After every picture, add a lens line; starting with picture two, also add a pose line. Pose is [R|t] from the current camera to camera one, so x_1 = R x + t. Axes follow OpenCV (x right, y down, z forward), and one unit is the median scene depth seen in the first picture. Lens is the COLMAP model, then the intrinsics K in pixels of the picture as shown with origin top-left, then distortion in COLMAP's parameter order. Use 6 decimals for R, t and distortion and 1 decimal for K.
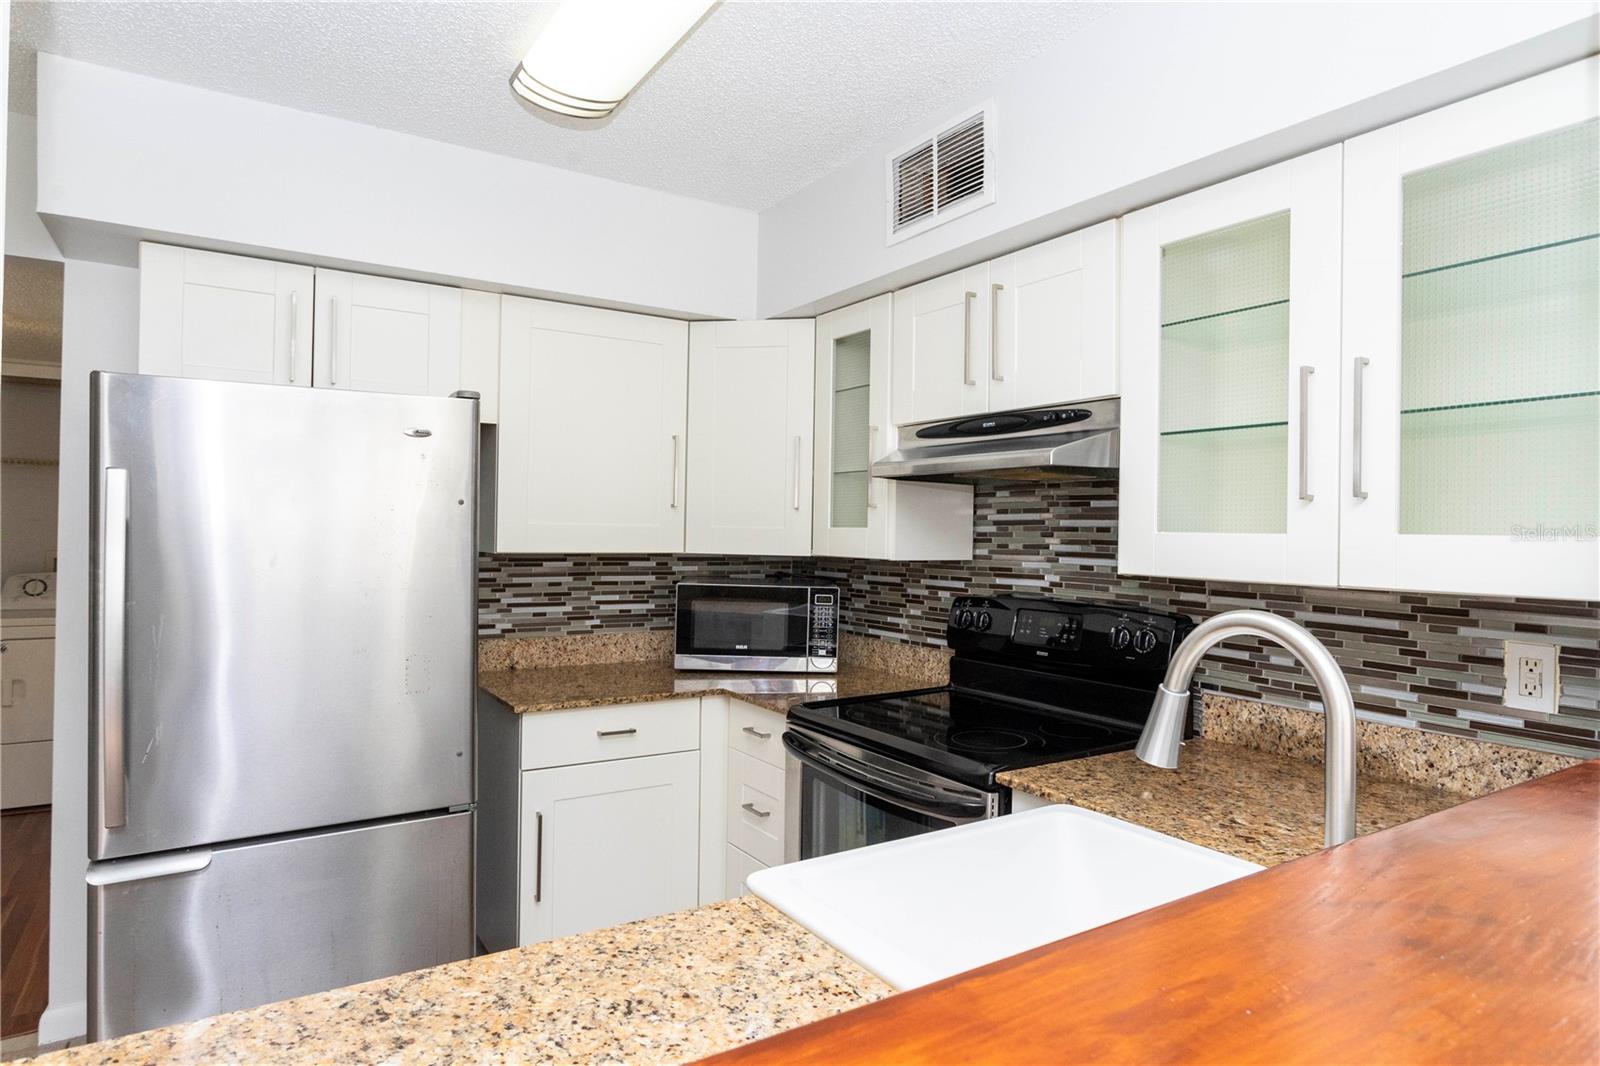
lens RADIAL K [[911.1, 0, 800.0], [0, 911.1, 533.0], [0, 0, 1]] dist [0.003212, 0.000717]
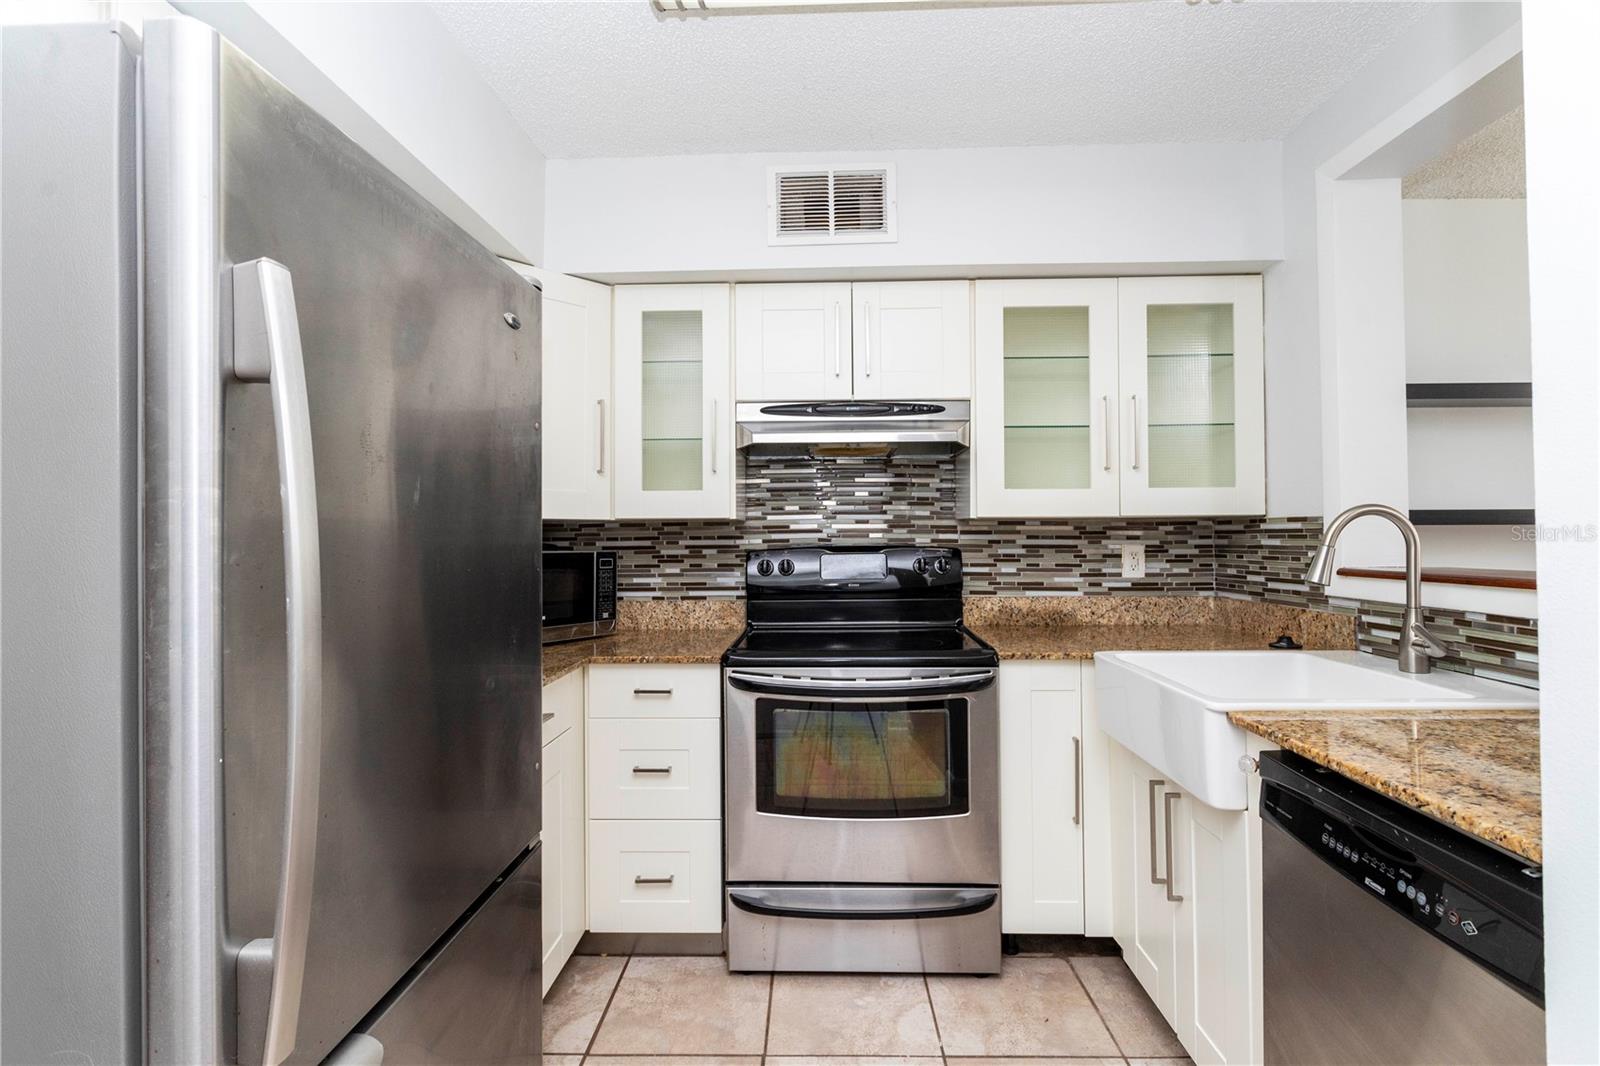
lens RADIAL K [[753.4, 0, 800.0], [0, 753.4, 533.0], [0, 0, 1]] dist [-0.001706, 0.000691]
pose [[0.569224, -0.011341, 0.822104, -0.774498], [0.016062, 0.999867, 0.002671, 0.058085], [-0.822026, 0.011684, 0.569330, 0.489353]]
